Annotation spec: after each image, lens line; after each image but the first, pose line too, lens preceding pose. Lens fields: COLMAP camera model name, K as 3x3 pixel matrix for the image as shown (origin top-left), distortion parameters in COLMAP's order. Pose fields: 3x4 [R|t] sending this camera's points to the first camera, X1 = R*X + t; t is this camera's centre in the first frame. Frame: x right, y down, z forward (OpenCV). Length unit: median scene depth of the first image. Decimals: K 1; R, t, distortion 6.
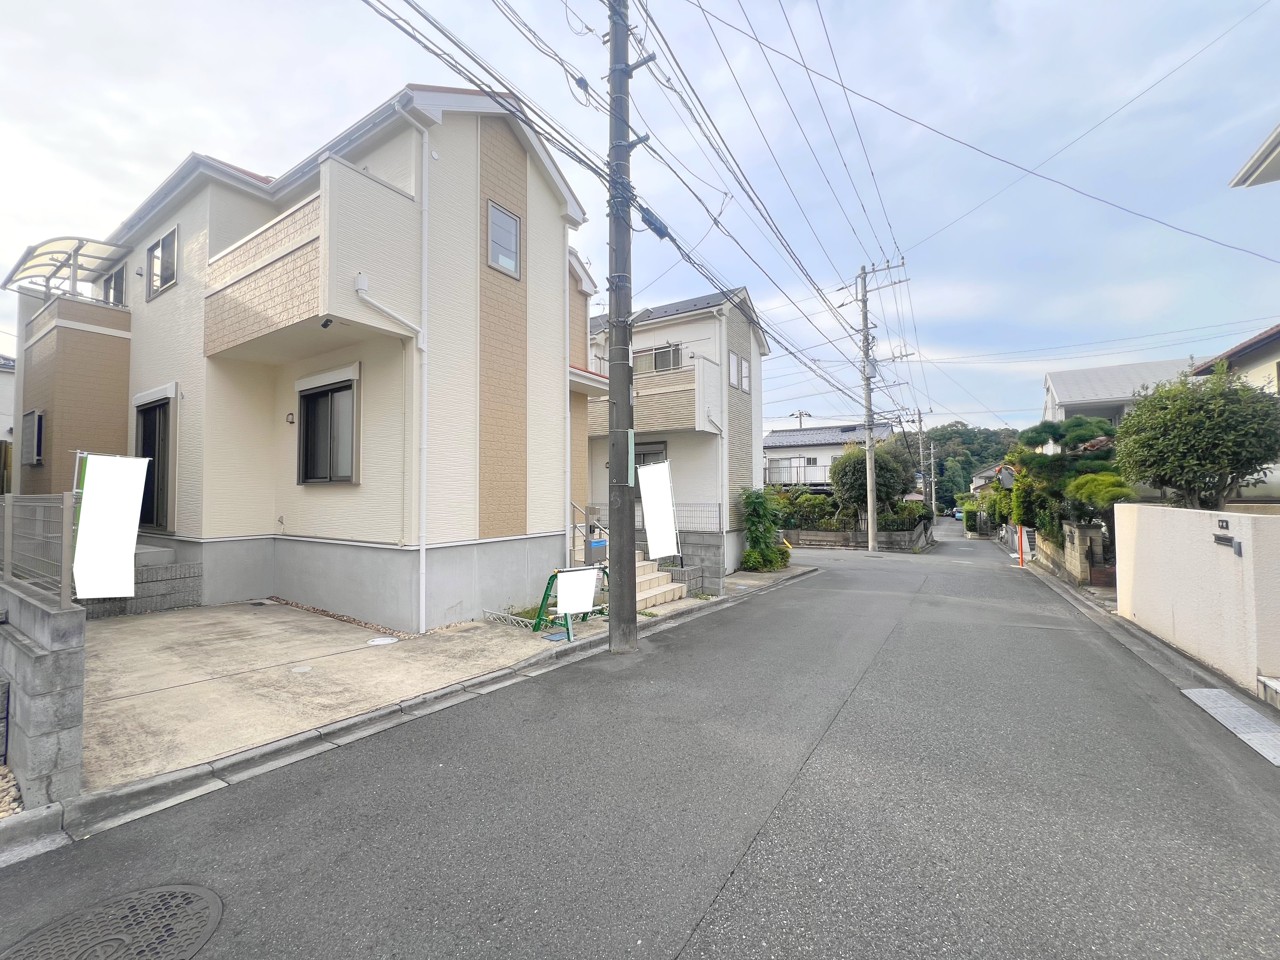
lens RADIAL K [[512.8, 0, 640.3], [0, 512.8, 480.1], [0, 0, 1]] dist [-0.001239, 0.000017]
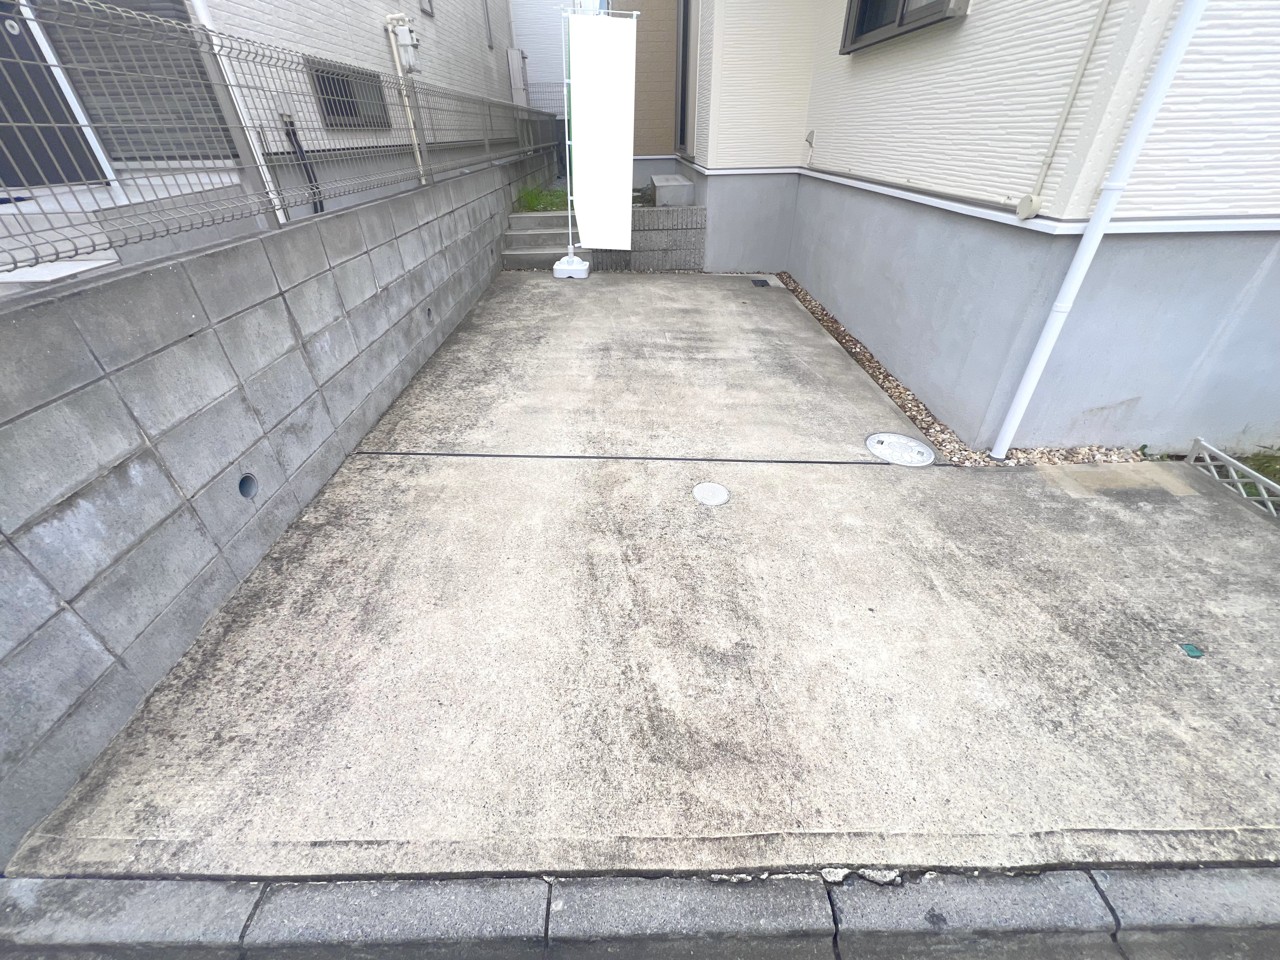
lens RADIAL K [[512.8, 0, 640.6], [0, 512.8, 473.4], [0, 0, 1]] dist [-0.001239, 0.000017]
pose [[0.555999, 0.457758, -0.693774, -0.284111], [0.036934, 0.820252, 0.570808, 0.062338], [0.830362, -0.342992, 0.439153, 0.559798]]
